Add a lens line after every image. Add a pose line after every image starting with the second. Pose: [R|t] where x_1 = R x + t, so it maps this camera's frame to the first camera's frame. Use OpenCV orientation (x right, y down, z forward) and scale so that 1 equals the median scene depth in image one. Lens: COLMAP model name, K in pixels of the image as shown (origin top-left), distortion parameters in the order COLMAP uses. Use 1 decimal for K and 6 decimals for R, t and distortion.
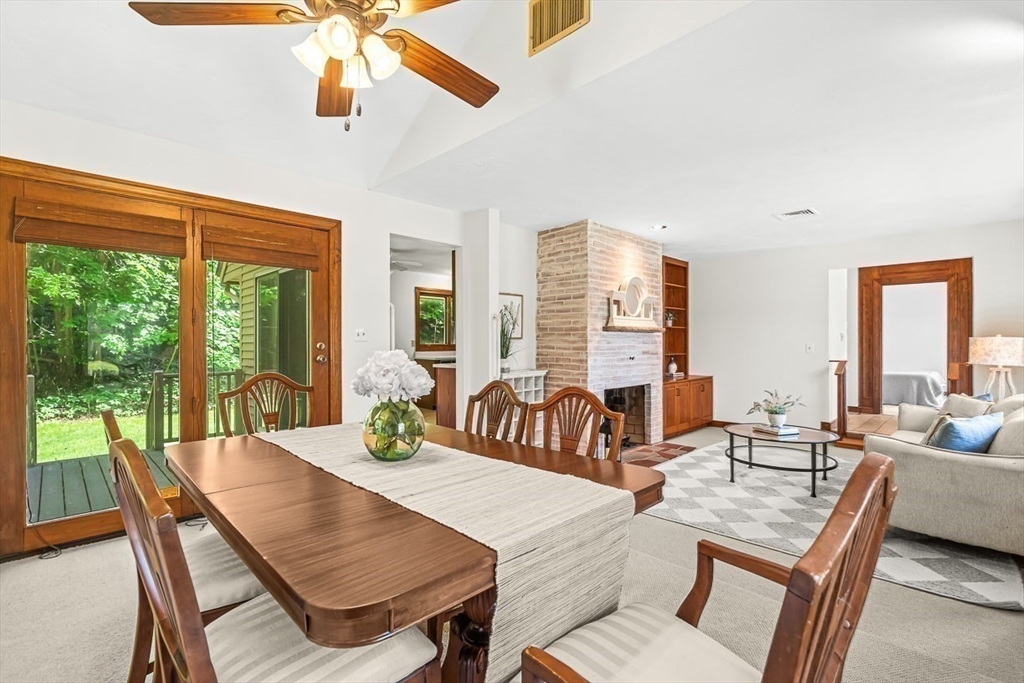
lens RADIAL K [[465.9, 0, 511.3], [0, 465.9, 342.9], [0, 0, 1]] dist [0.003019, 0.003175]
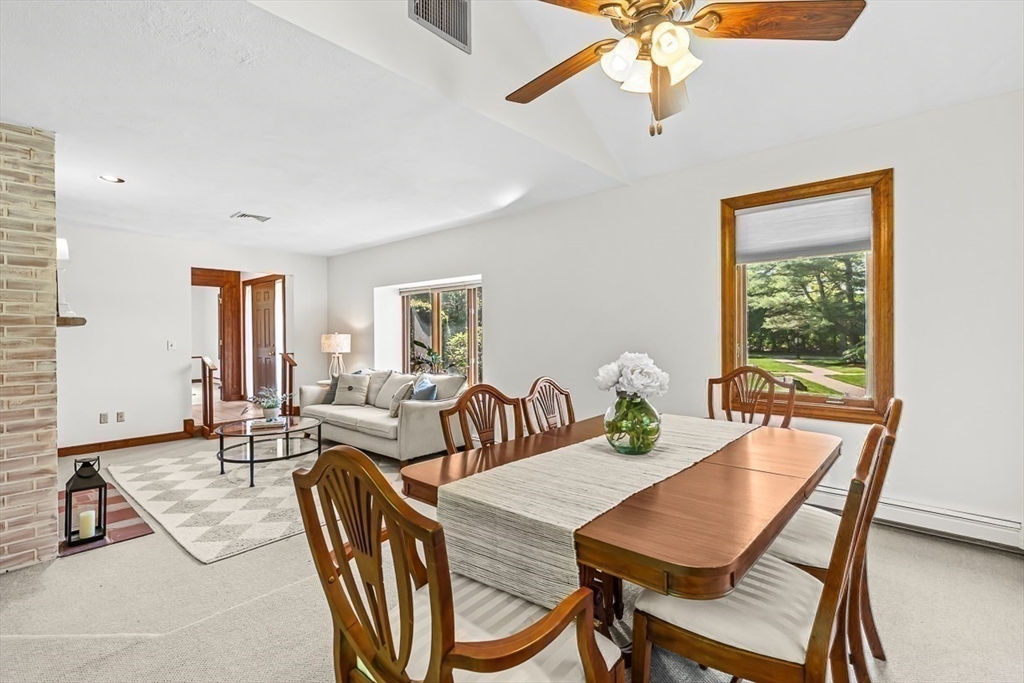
lens RADIAL K [[465.9, 0, 517.1], [0, 465.9, 337.0], [0, 0, 1]] dist [0.003019, 0.003175]
pose [[-0.064644, -0.007708, 0.997879, -0.411111], [0.005955, 0.999949, 0.008110, -0.010233], [-0.997891, 0.006467, -0.064595, 0.415342]]
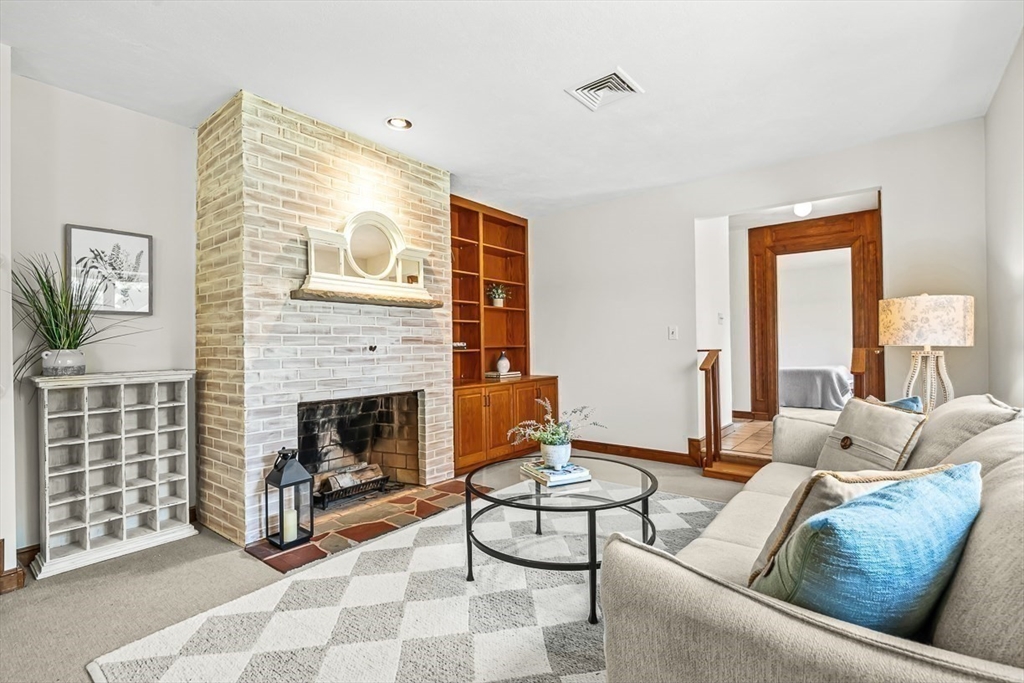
lens RADIAL K [[465.9, 0, 512.2], [0, 465.9, 344.9], [0, 0, 1]] dist [0.003019, 0.003175]
pose [[0.993808, -0.012796, 0.110368, 0.373701], [0.013346, 0.999902, -0.004245, 0.033748], [-0.110303, 0.005692, 0.993882, 0.385252]]
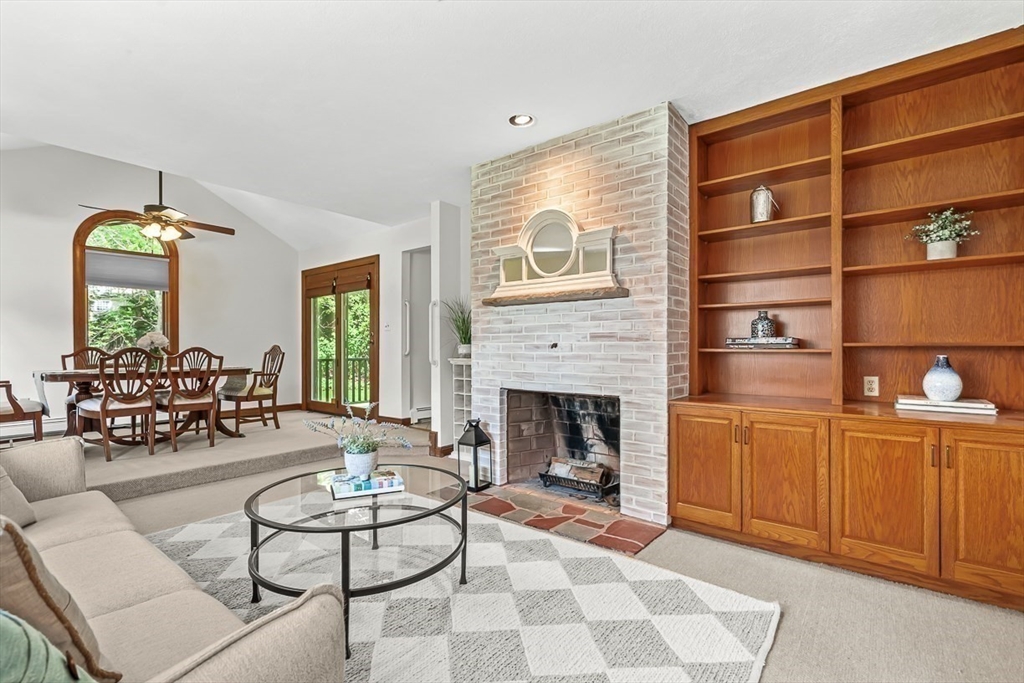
lens RADIAL K [[465.9, 0, 509.1], [0, 465.9, 346.0], [0, 0, 1]] dist [0.003019, 0.003175]
pose [[0.105031, 0.001461, -0.994468, 0.860970], [0.003870, 0.999991, 0.001878, 0.032426], [0.994461, -0.004046, 0.105025, 0.884399]]
